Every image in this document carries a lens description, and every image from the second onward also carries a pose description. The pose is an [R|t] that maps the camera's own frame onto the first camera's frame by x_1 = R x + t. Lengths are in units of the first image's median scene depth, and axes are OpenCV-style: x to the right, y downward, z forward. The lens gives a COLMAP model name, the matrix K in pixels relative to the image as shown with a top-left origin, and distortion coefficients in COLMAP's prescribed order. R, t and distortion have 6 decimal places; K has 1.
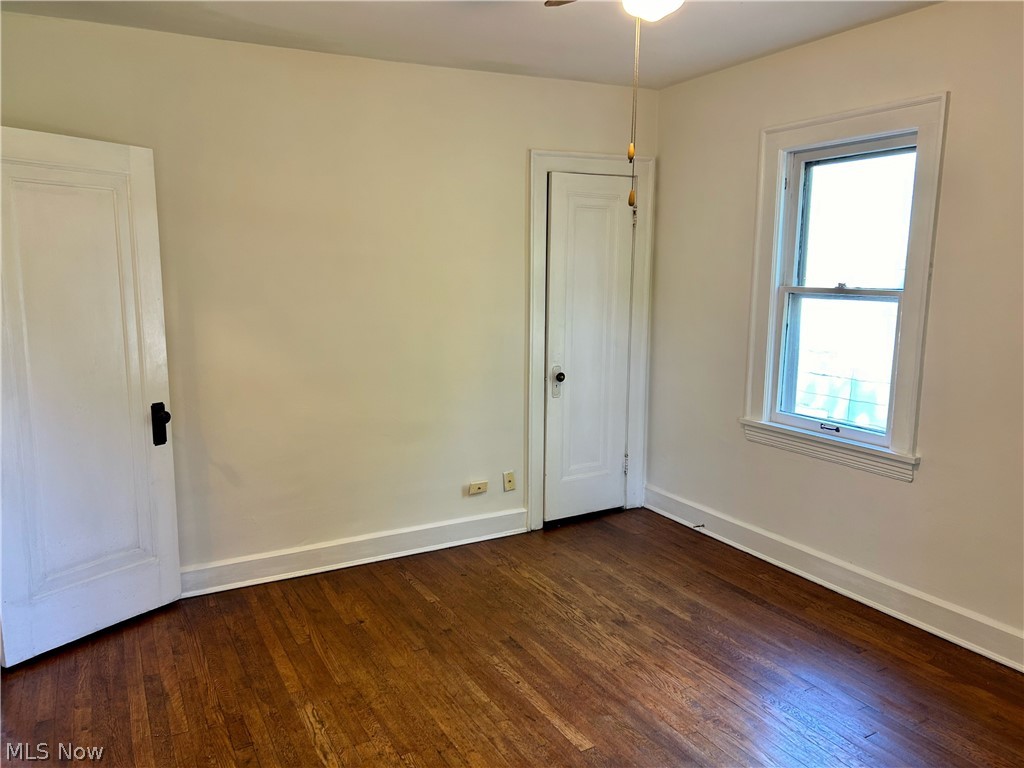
lens RADIAL K [[783.2, 0, 514.2], [0, 783.2, 395.8], [0, 0, 1]] dist [0.052918, -0.045850]
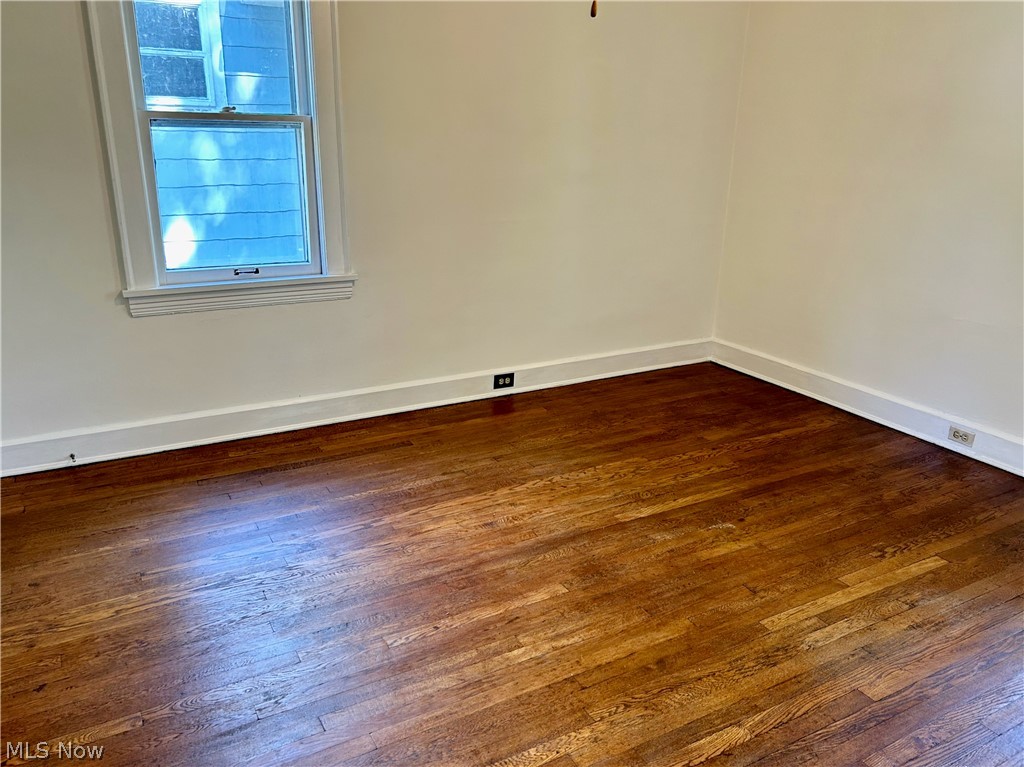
lens RADIAL K [[783.2, 0, 514.2], [0, 783.2, 395.3], [0, 0, 1]] dist [0.052918, -0.045850]
pose [[-0.023969, -0.330954, 0.943343, -0.571458], [0.142054, 0.932911, 0.330903, -0.092505], [-0.989569, 0.141937, 0.024653, 0.739309]]
